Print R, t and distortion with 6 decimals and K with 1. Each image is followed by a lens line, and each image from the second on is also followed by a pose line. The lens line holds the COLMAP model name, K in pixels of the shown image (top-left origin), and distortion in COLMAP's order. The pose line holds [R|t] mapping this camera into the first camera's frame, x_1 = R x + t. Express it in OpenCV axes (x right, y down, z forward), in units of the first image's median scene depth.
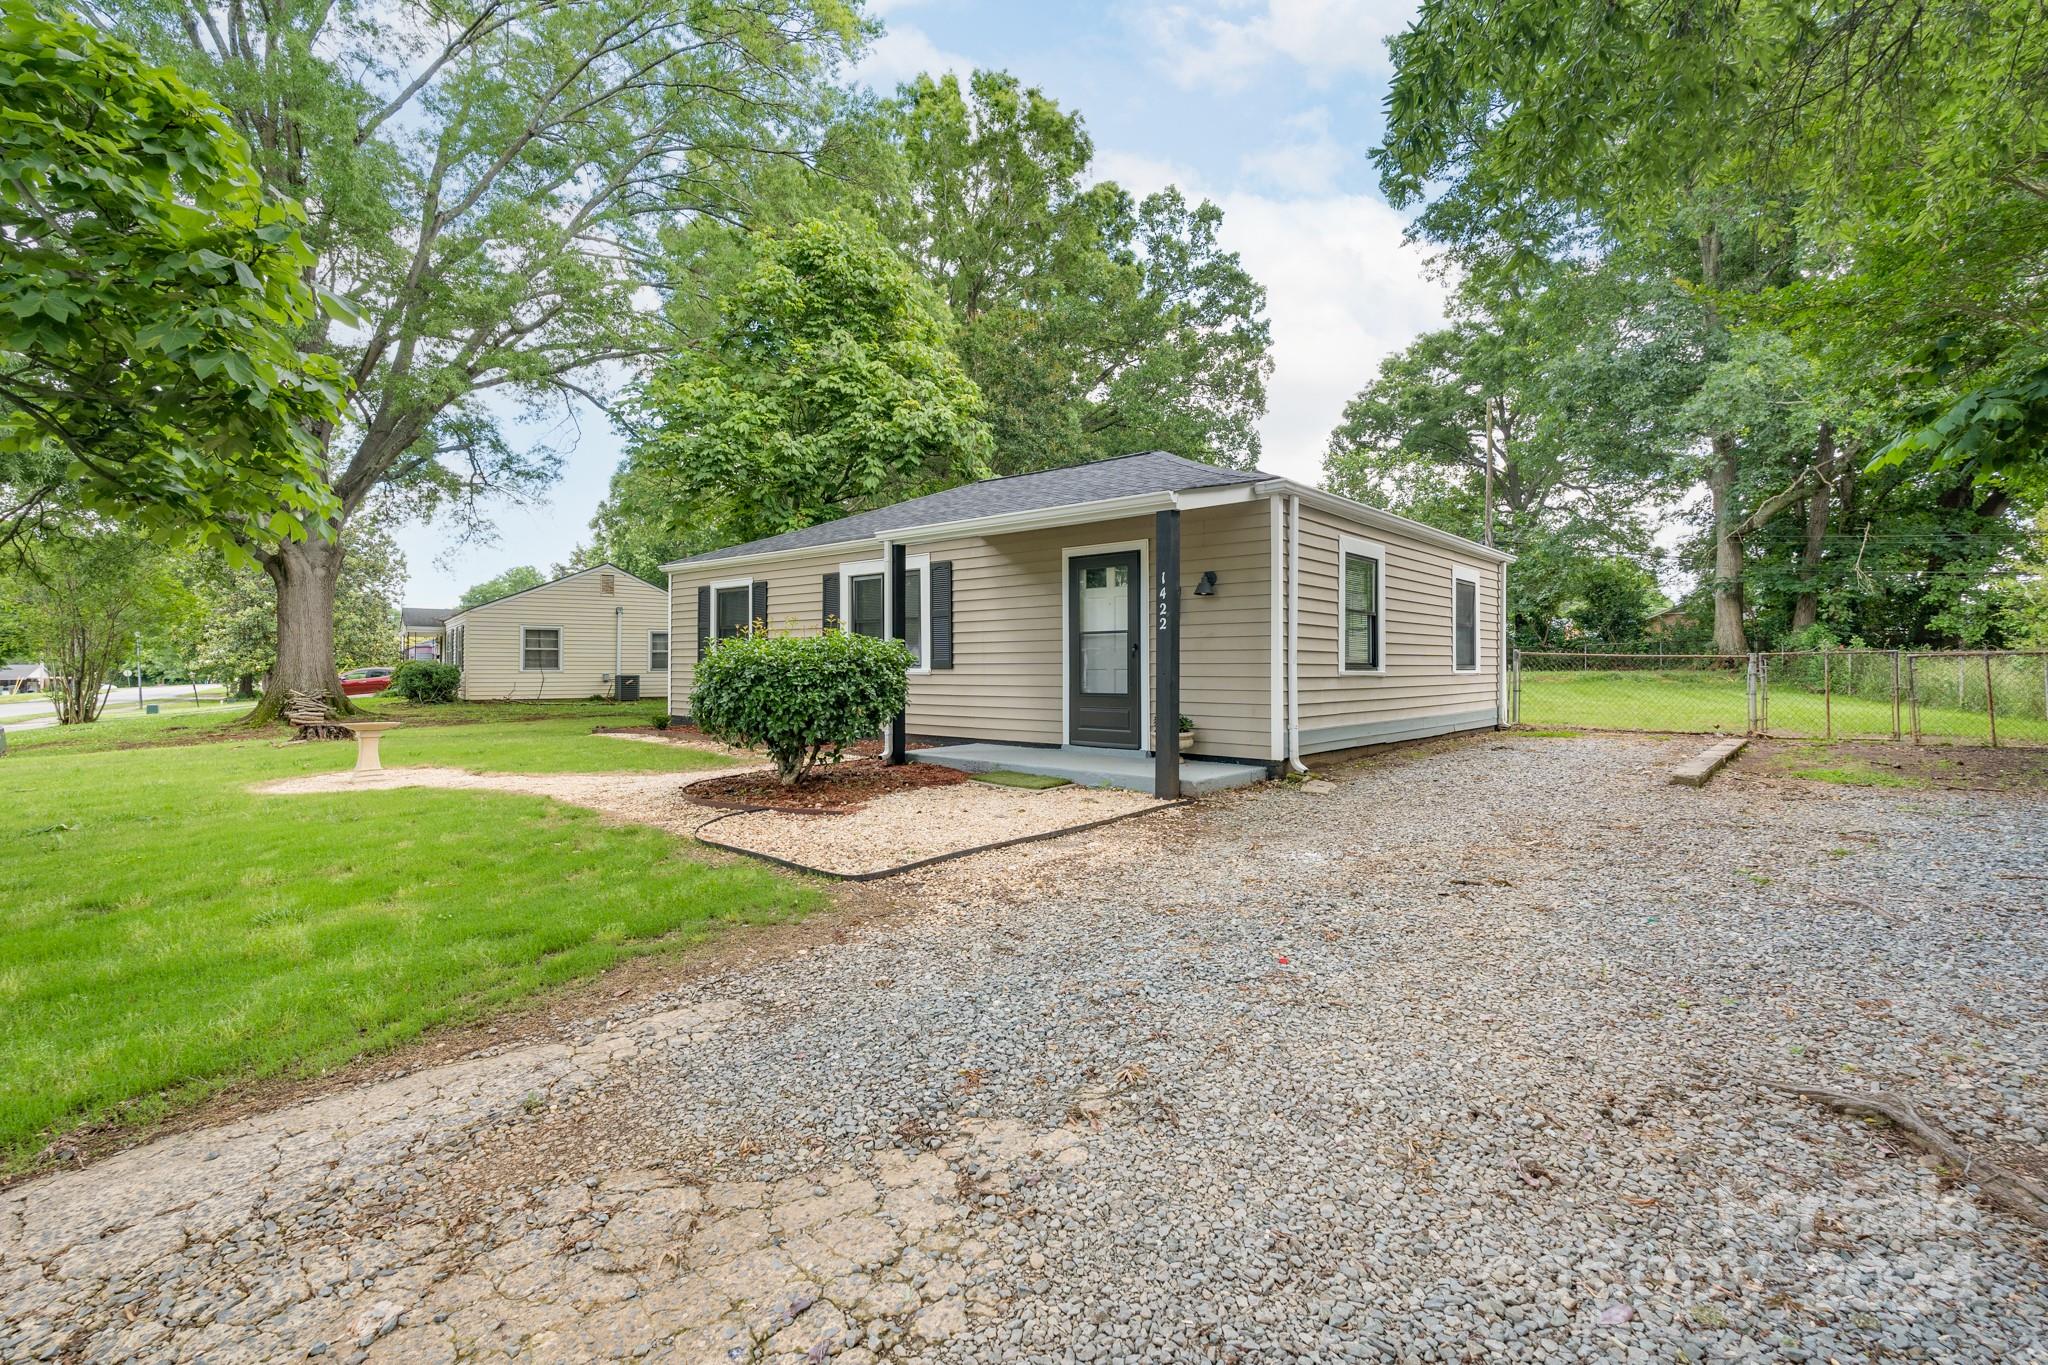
lens RADIAL K [[916.9, 0, 1022.6], [0, 916.9, 660.2], [0, 0, 1]] dist [-0.001531, -0.000055]
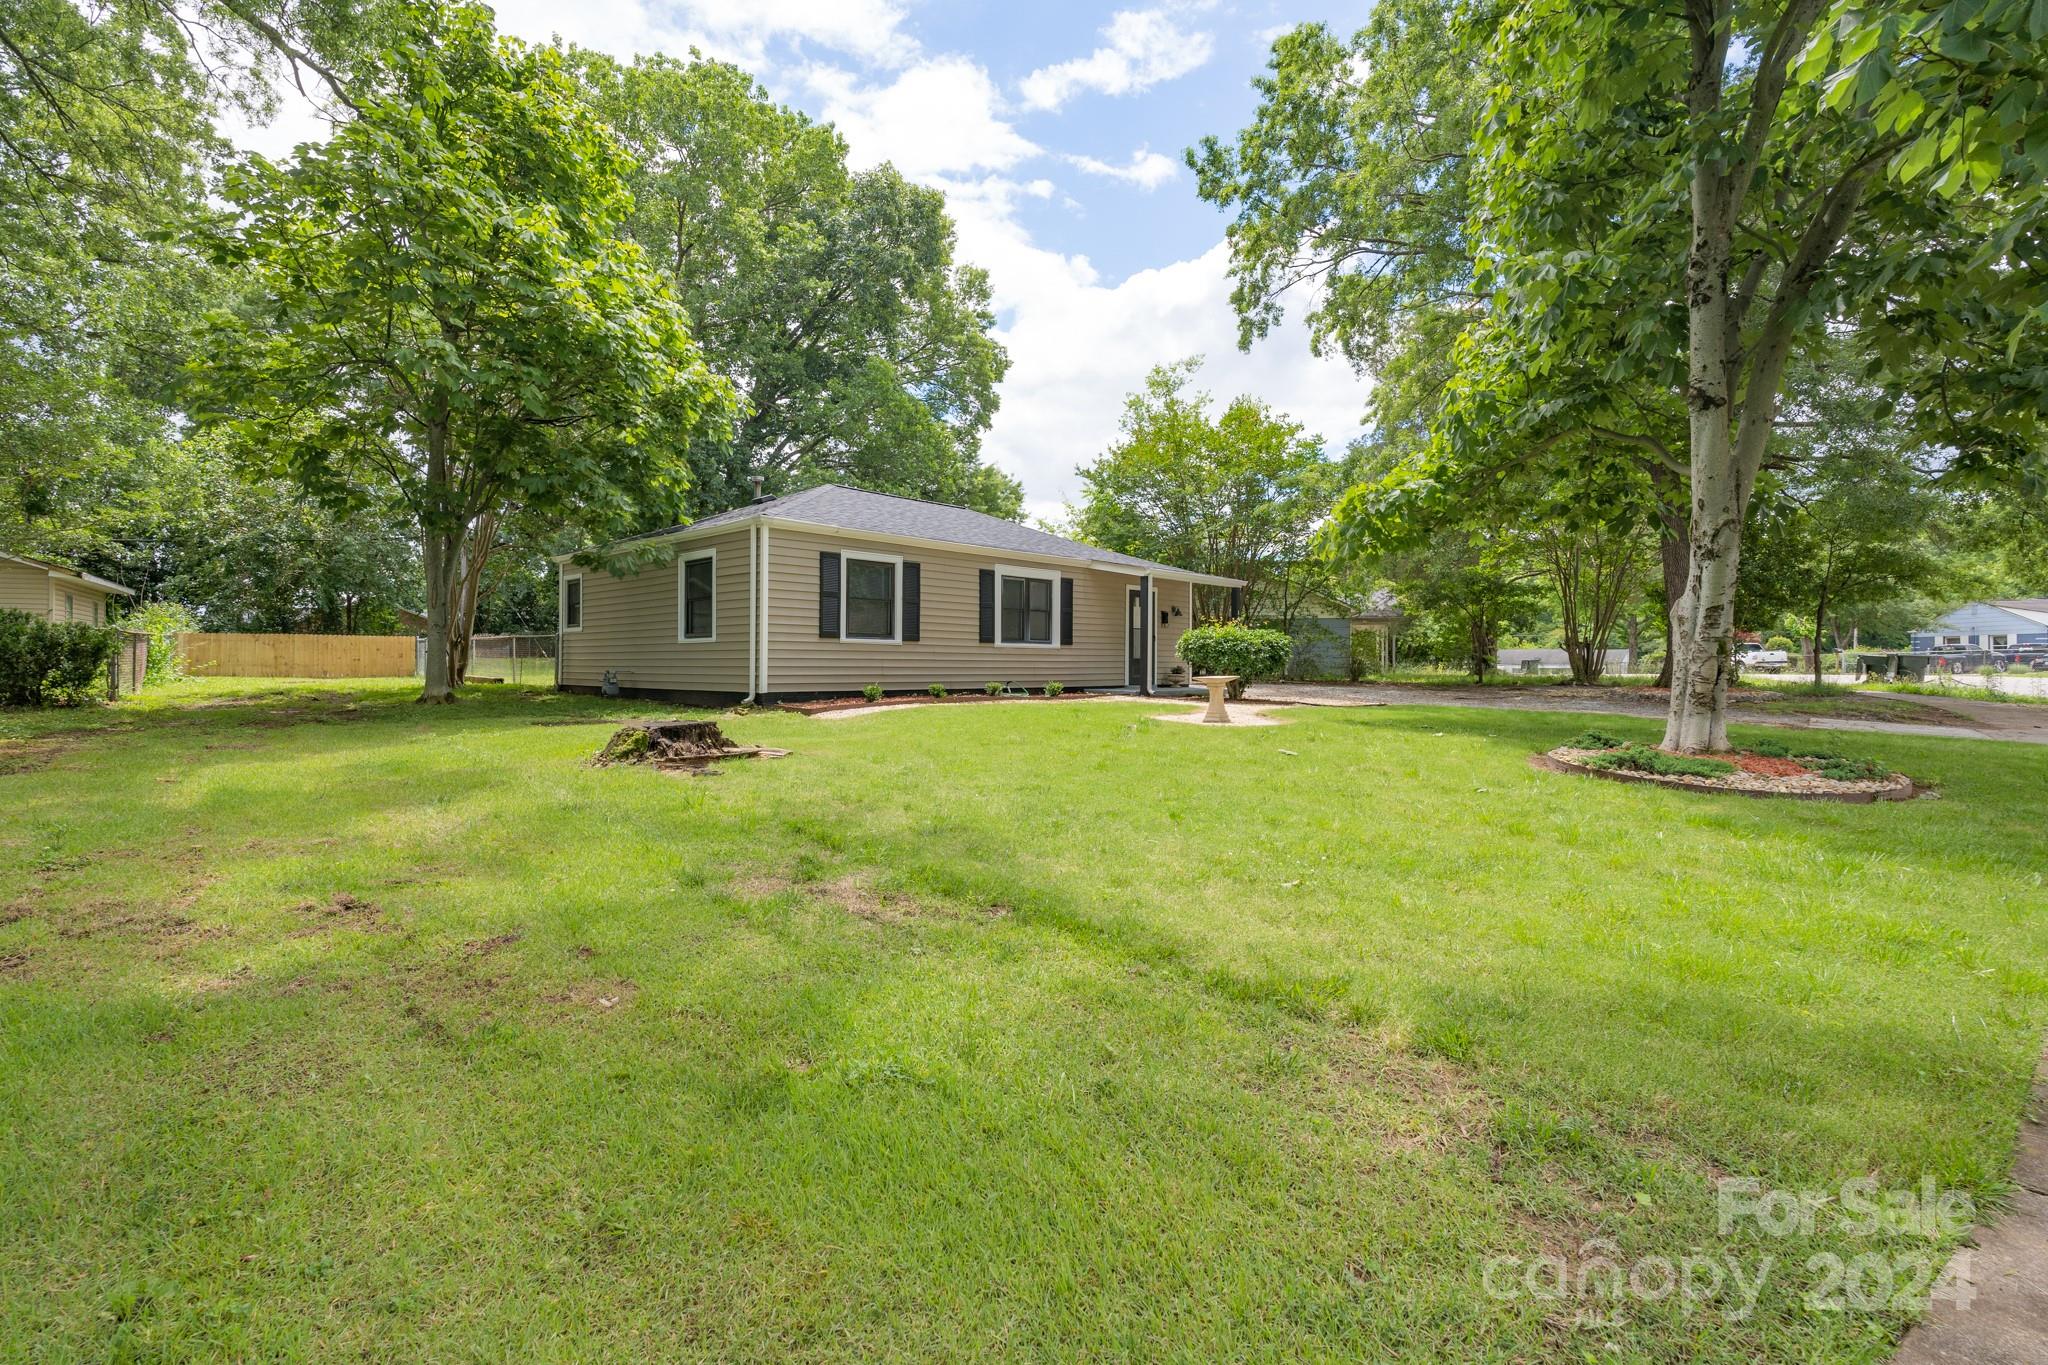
lens RADIAL K [[916.9, 0, 1022.6], [0, 916.9, 660.2], [0, 0, 1]] dist [-0.001531, -0.000055]
pose [[0.035457, 0.007807, 0.999341, -1.055677], [-0.002490, 0.999967, -0.007724, 0.030684], [-0.999368, -0.002215, 0.035475, 0.633008]]
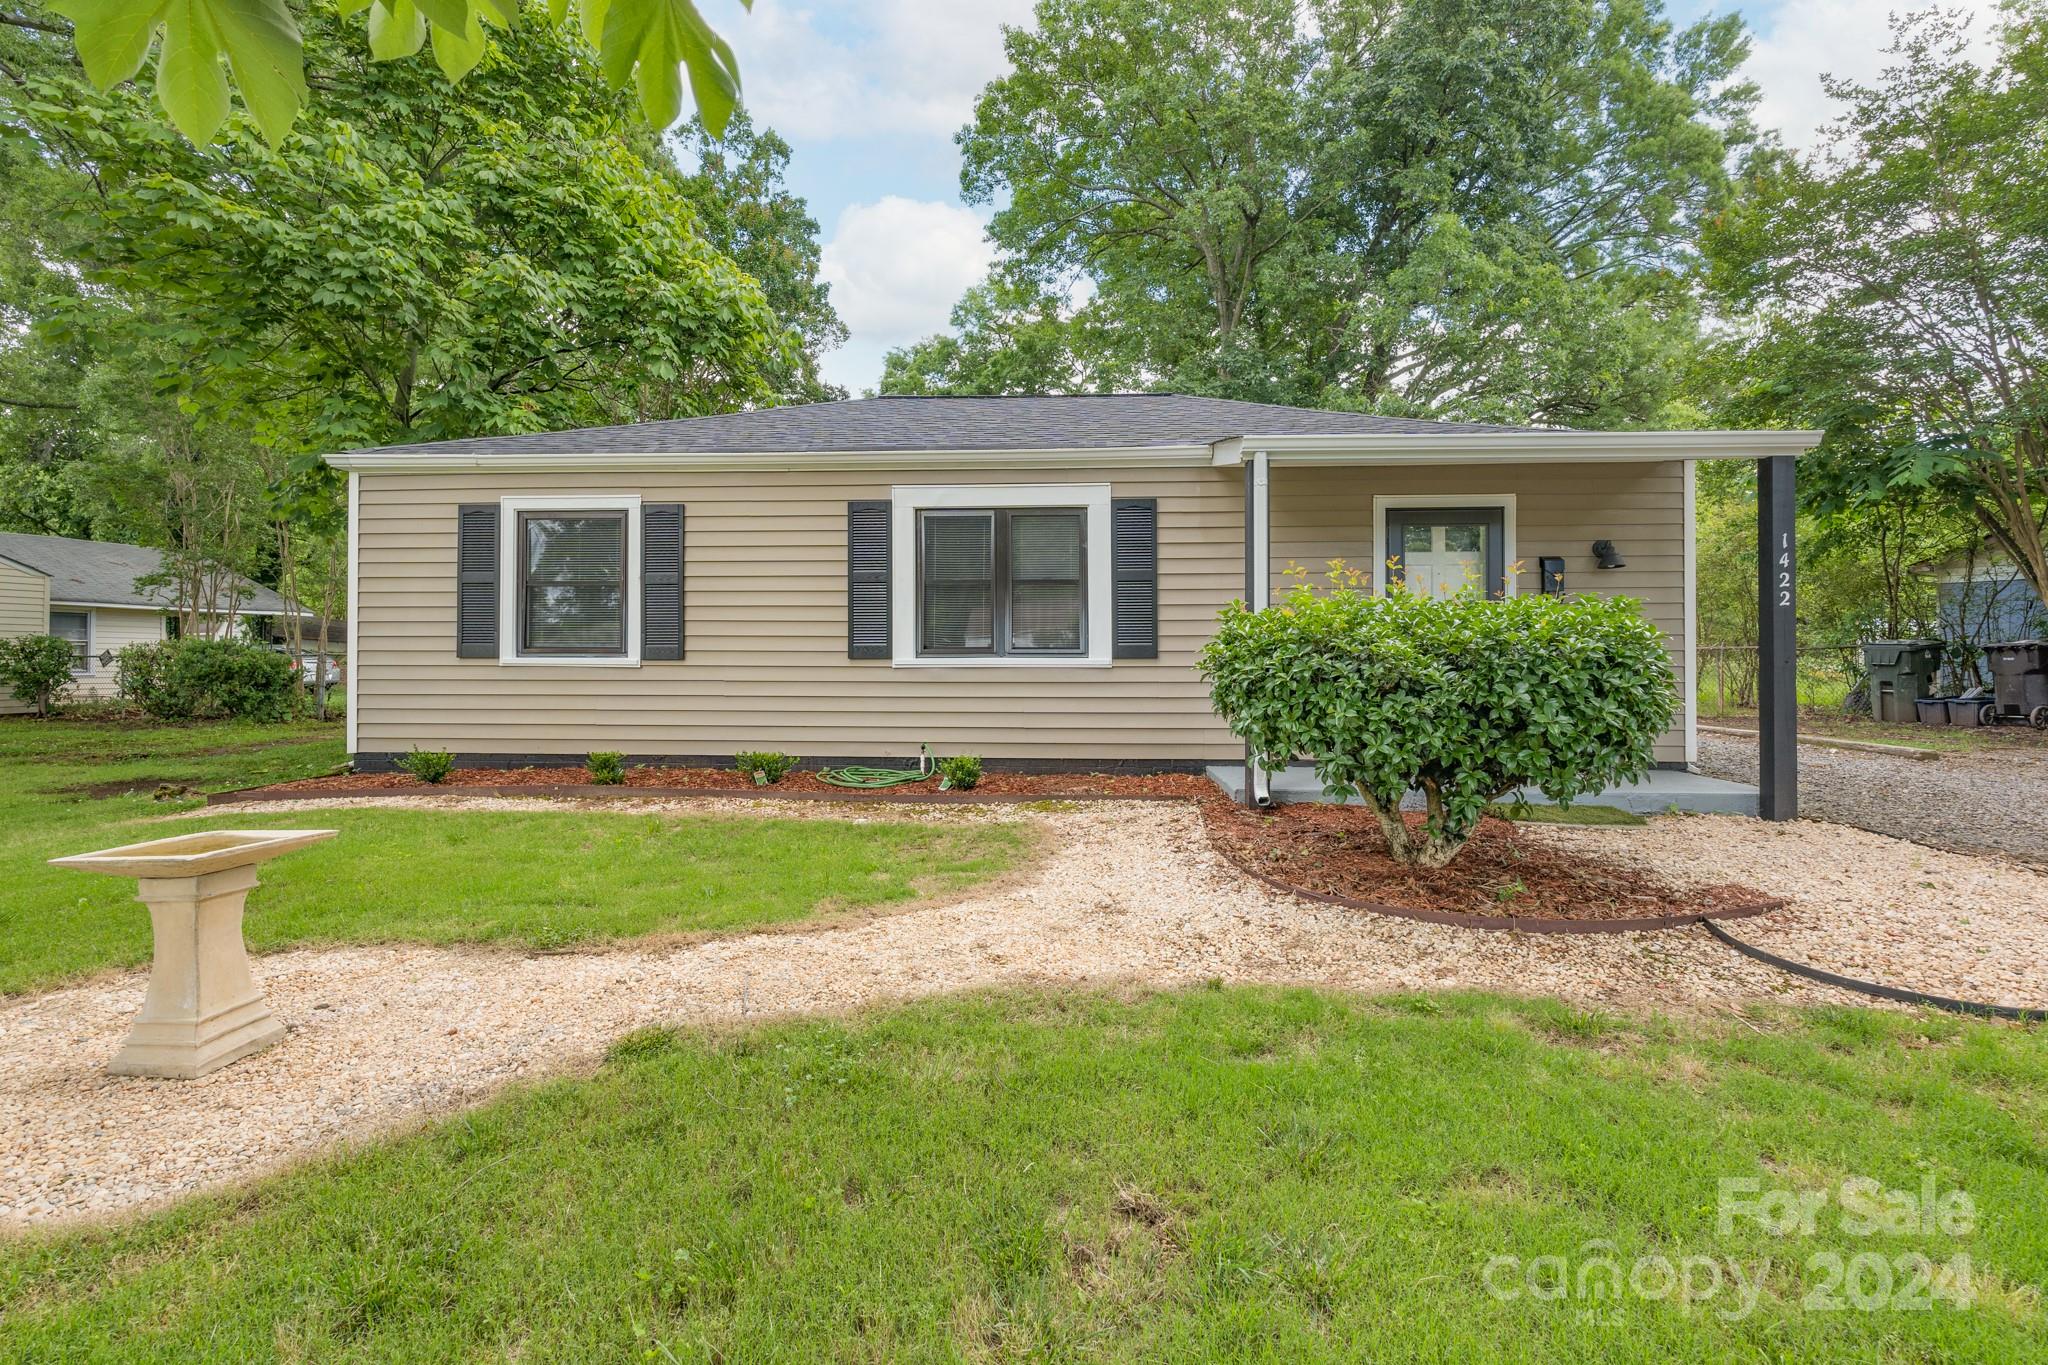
lens RADIAL K [[929.6, 0, 1022.3], [0, 929.6, 649.4], [0, 0, 1]] dist [-0.001085, -0.000131]
pose [[0.781775, 0.004697, 0.623543, -0.357145], [-0.002065, 0.999986, -0.004942, 0.003984], [-0.623557, 0.002576, 0.781774, 0.323214]]
